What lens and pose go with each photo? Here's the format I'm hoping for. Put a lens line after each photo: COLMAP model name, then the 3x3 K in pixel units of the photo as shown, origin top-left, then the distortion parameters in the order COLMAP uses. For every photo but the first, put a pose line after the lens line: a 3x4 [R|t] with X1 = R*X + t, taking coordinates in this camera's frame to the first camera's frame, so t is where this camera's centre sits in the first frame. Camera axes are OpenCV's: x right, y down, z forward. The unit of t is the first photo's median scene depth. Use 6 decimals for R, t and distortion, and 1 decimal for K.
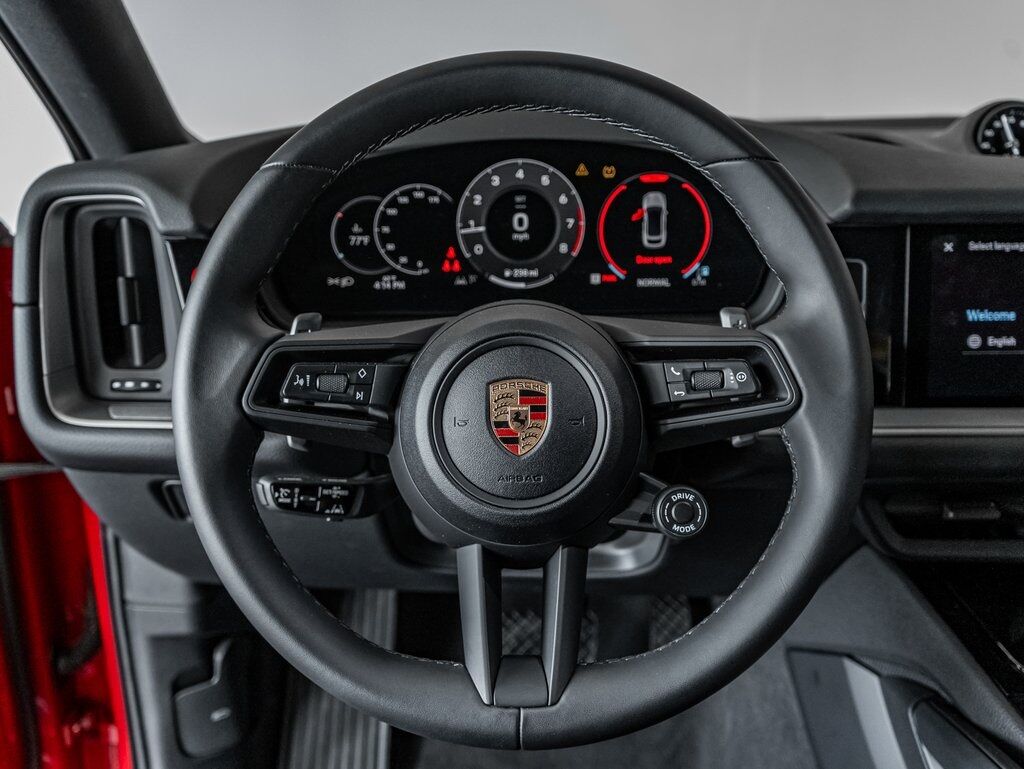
lens RADIAL K [[823.1, 0, 512.0], [0, 823.1, 364.9], [0, 0, 1]] dist [-0.002929, -0.001146]
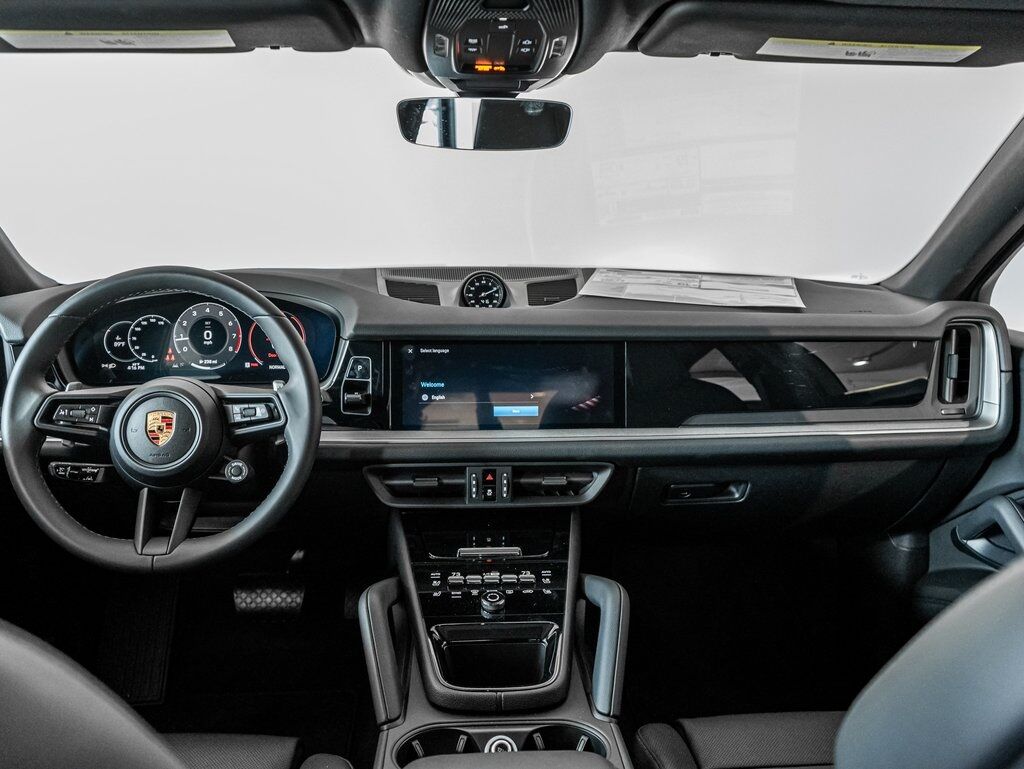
lens RADIAL K [[833.4, 0, 512.0], [0, 833.4, 384.5], [0, 0, 1]] dist [-0.007167, -0.005316]
pose [[0.996606, 0.003540, 0.082245, 0.612533], [0.001819, 0.997884, -0.064994, 0.073716], [-0.082301, 0.064923, 0.994491, -1.065764]]
